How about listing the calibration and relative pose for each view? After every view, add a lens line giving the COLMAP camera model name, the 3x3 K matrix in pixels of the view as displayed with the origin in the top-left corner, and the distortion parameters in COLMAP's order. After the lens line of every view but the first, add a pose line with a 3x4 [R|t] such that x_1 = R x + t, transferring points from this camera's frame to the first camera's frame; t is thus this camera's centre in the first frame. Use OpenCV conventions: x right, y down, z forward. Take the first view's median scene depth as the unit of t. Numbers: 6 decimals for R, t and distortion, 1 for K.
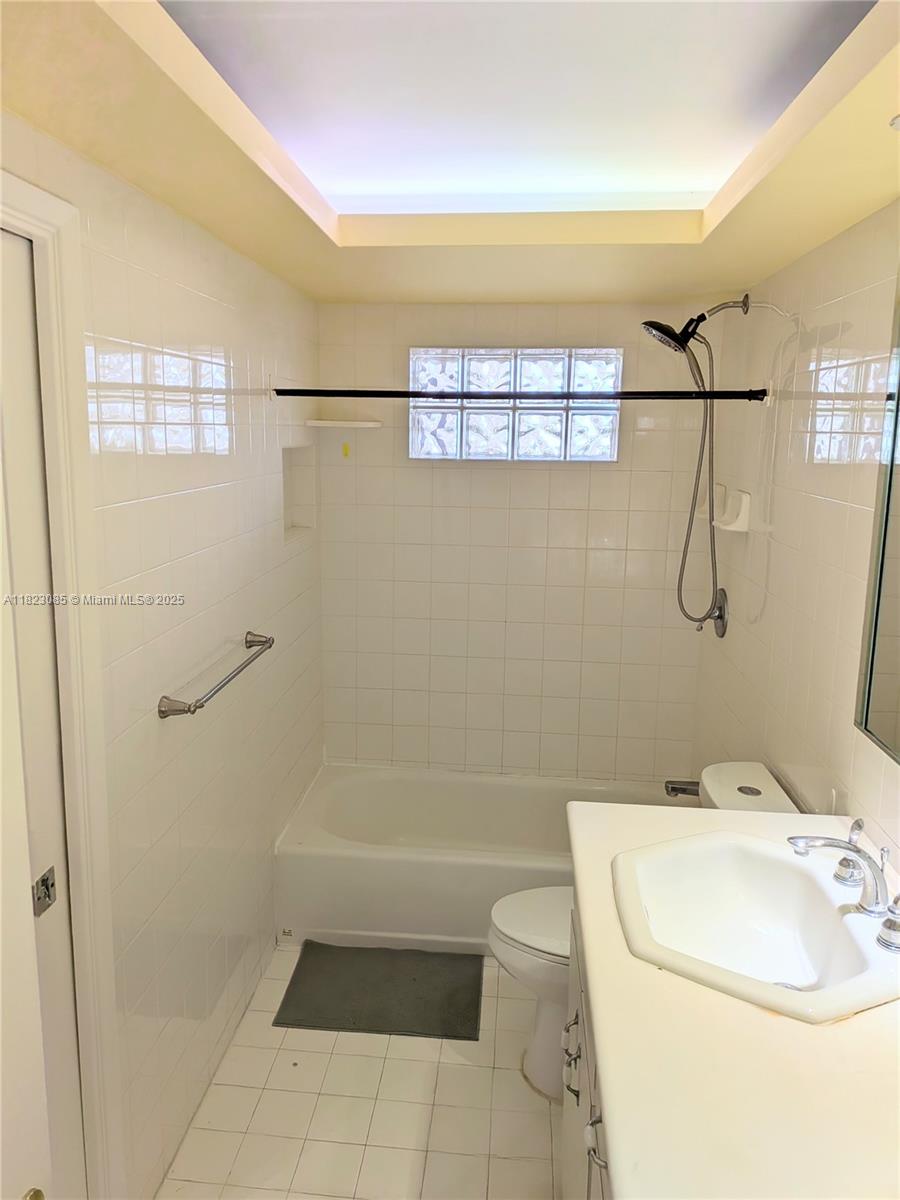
lens RADIAL K [[919.4, 0, 397.3], [0, 919.4, 599.6], [0, 0, 1]] dist [0.007237, 0.000650]
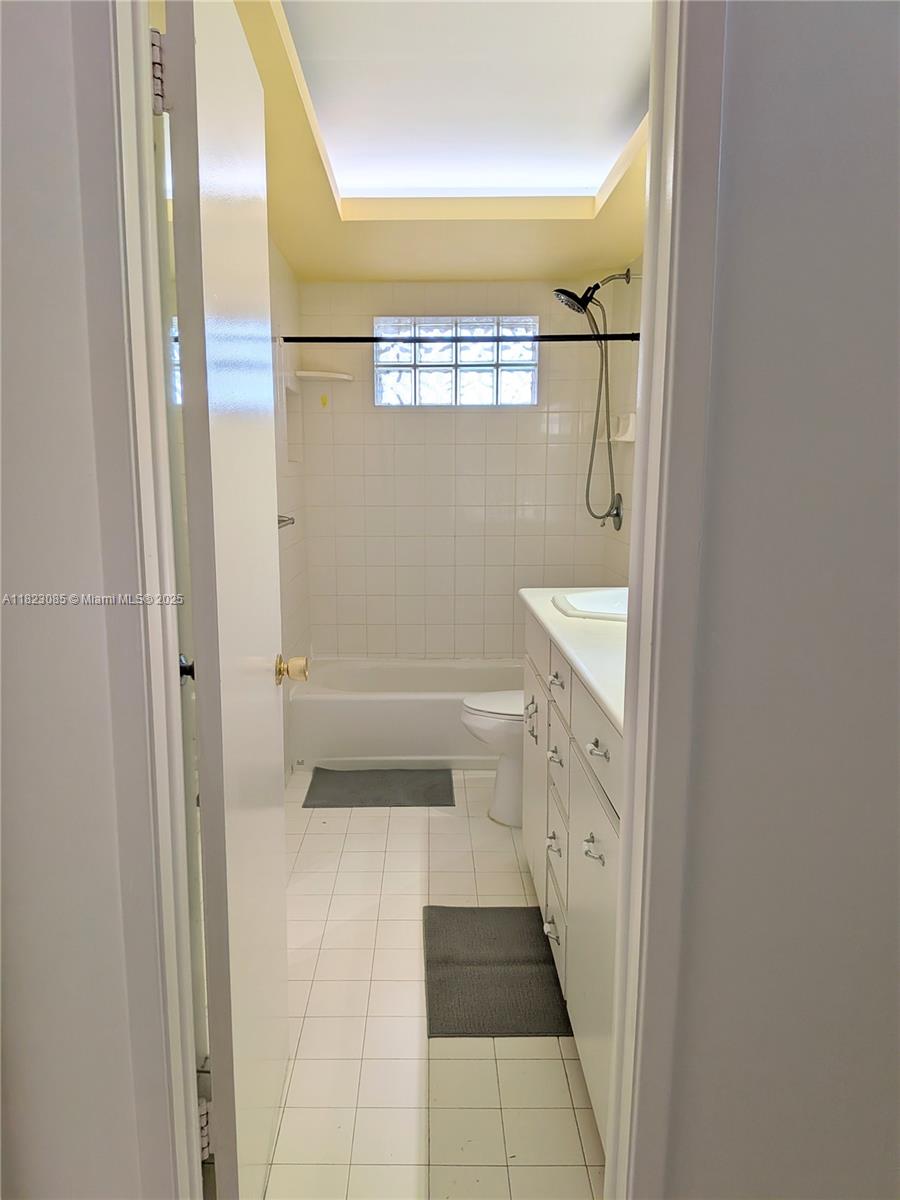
lens RADIAL K [[858.8, 0, 421.1], [0, 858.8, 602.1], [0, 0, 1]] dist [0.005972, 0.000376]
pose [[0.993656, -0.033791, 0.107262, -0.070231], [0.033213, 0.999423, 0.007172, 0.128102], [-0.107442, -0.003564, 0.994205, -0.209873]]
